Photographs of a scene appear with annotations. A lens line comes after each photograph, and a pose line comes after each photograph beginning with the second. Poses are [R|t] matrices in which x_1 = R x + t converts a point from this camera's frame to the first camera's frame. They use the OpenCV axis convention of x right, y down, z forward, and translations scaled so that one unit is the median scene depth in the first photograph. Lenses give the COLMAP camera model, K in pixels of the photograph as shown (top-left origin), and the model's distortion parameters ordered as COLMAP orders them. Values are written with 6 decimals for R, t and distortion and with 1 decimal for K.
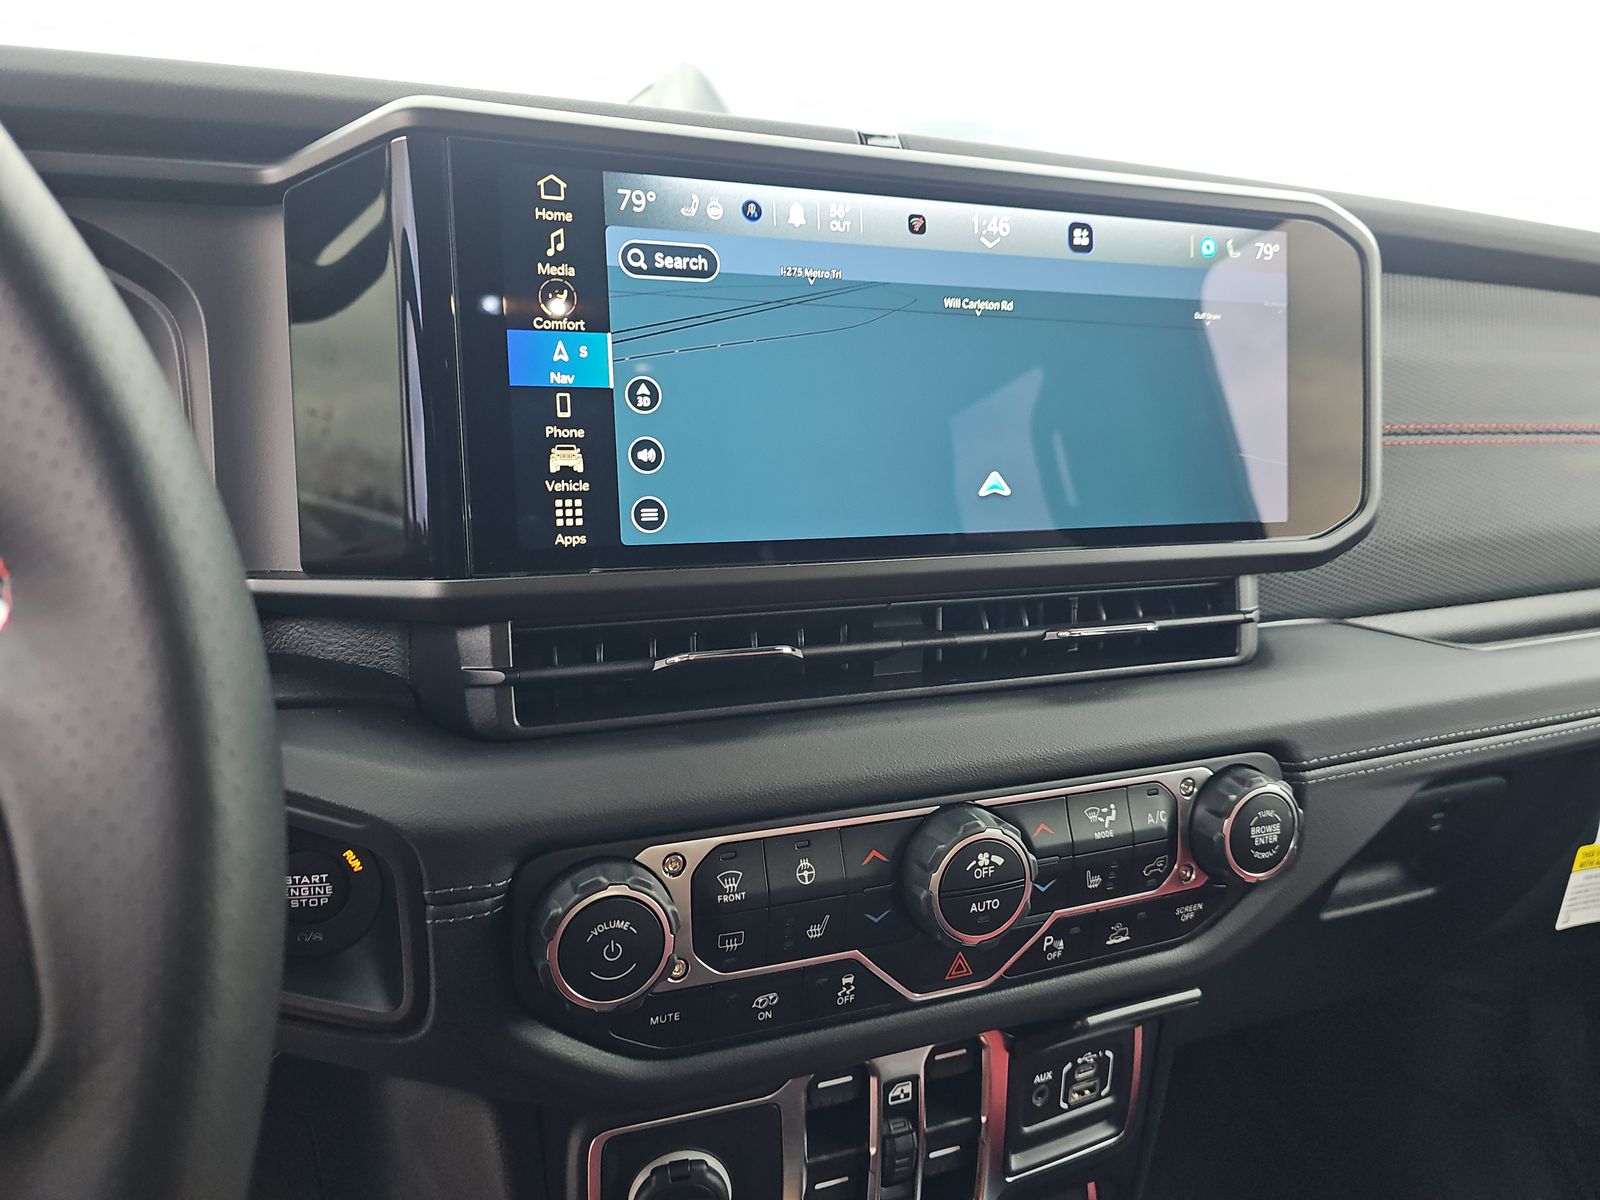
lens RADIAL K [[1065.5, 0, 789.0], [0, 1065.5, 597.6], [0, 0, 1]] dist [0.028930, -0.018236]
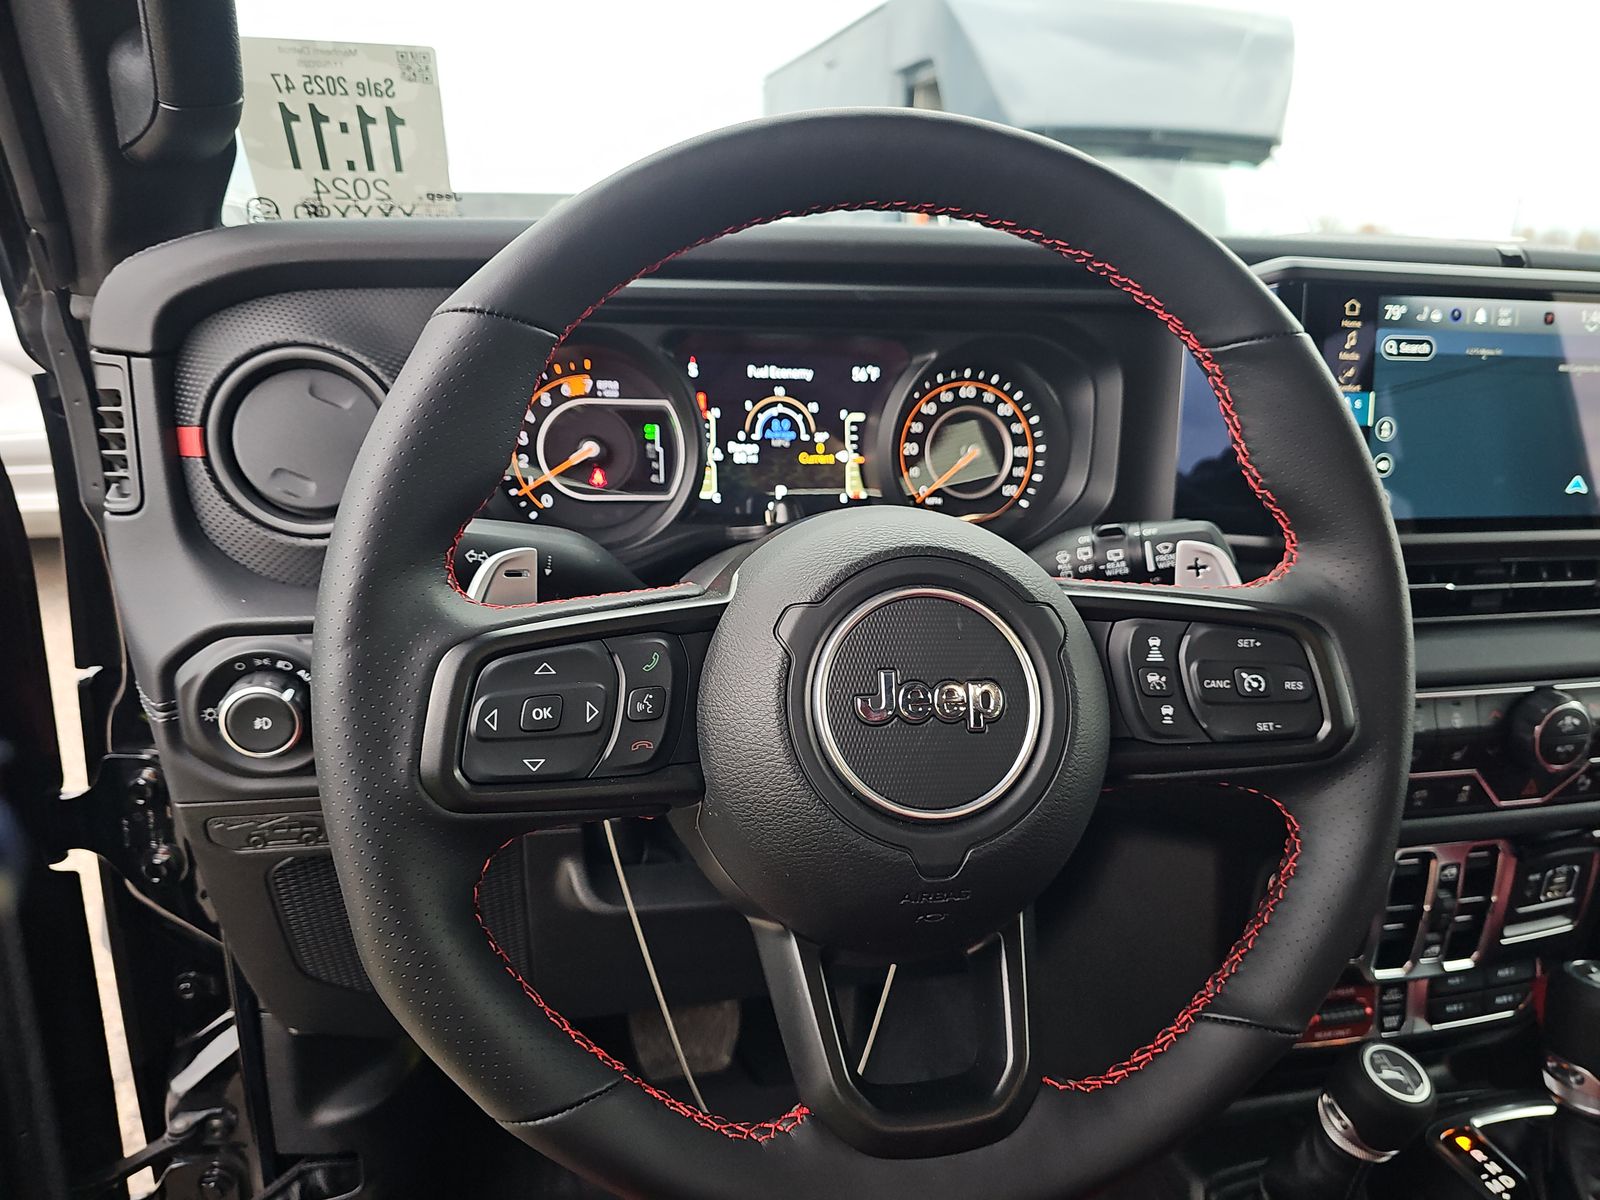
lens RADIAL K [[1065.5, 0, 809.0], [0, 1065.5, 602.8], [0, 0, 1]] dist [0.028930, -0.018236]
pose [[0.991503, 0.050999, -0.119670, -0.774399], [-0.042071, 0.996222, 0.075978, -0.009179], [0.123093, -0.070298, 0.989902, -0.750417]]
